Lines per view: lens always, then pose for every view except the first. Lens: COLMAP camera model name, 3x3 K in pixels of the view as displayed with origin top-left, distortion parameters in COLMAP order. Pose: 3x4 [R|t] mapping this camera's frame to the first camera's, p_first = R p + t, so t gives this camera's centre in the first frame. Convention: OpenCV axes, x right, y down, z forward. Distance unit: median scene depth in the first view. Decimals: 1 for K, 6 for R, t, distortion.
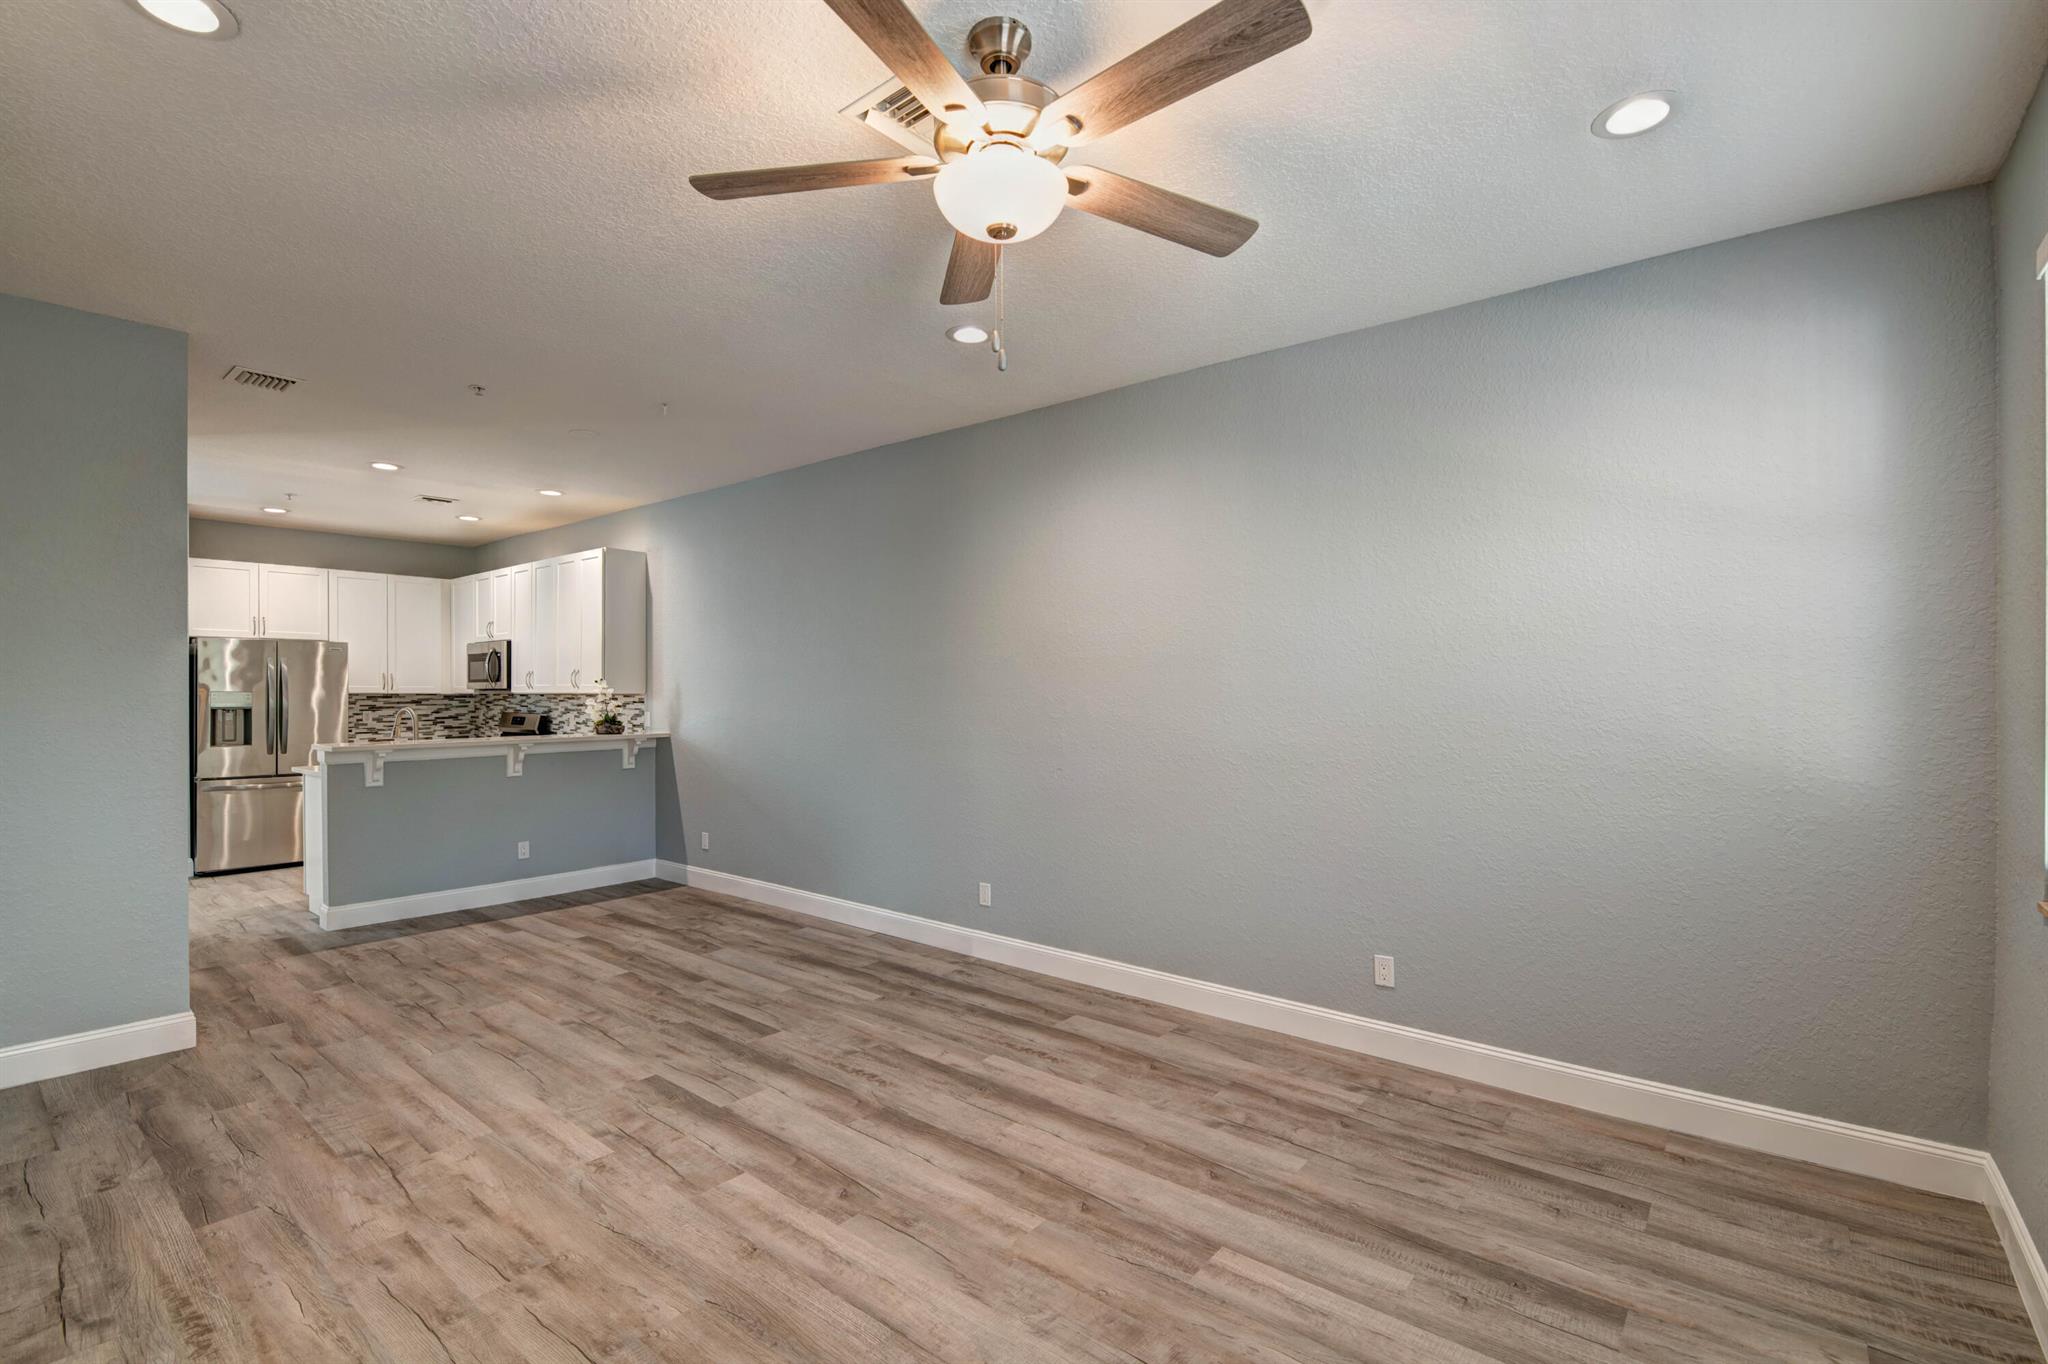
lens RADIAL K [[894.4, 0, 1025.6], [0, 894.4, 686.9], [0, 0, 1]] dist [0.002530, -0.007221]
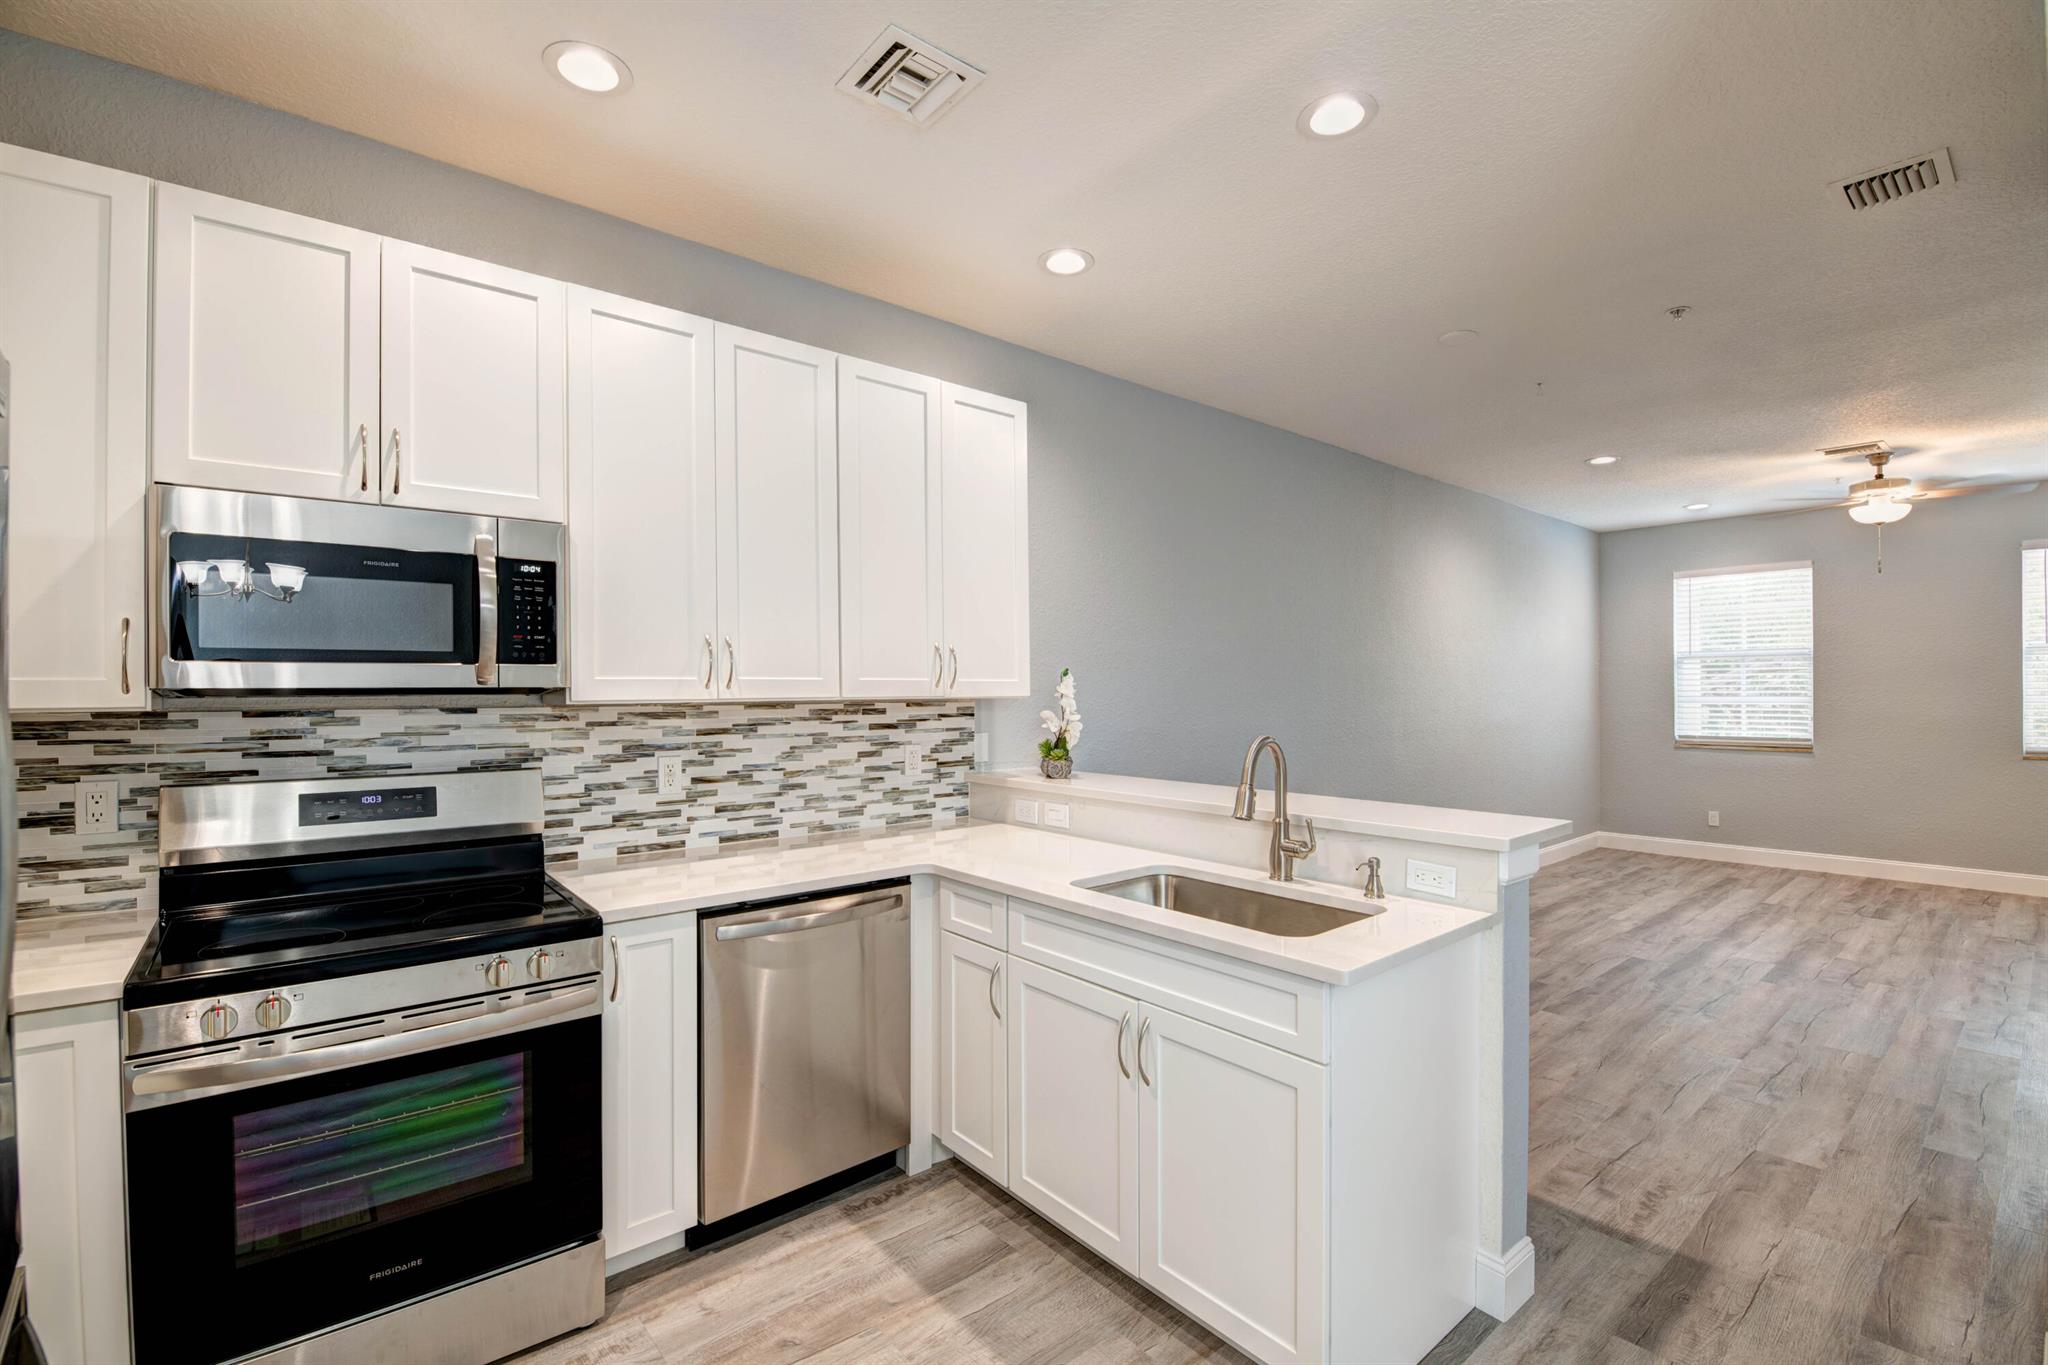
lens RADIAL K [[912.2, 0, 1024.0], [0, 912.2, 682.5], [0, 0, 1]] dist [-0.003964, -0.009173]
pose [[0.191745, 0.012402, 0.981366, -1.418706], [0.002488, 0.999911, -0.013123, 0.007233], [-0.981442, 0.004957, 0.191697, 1.325682]]
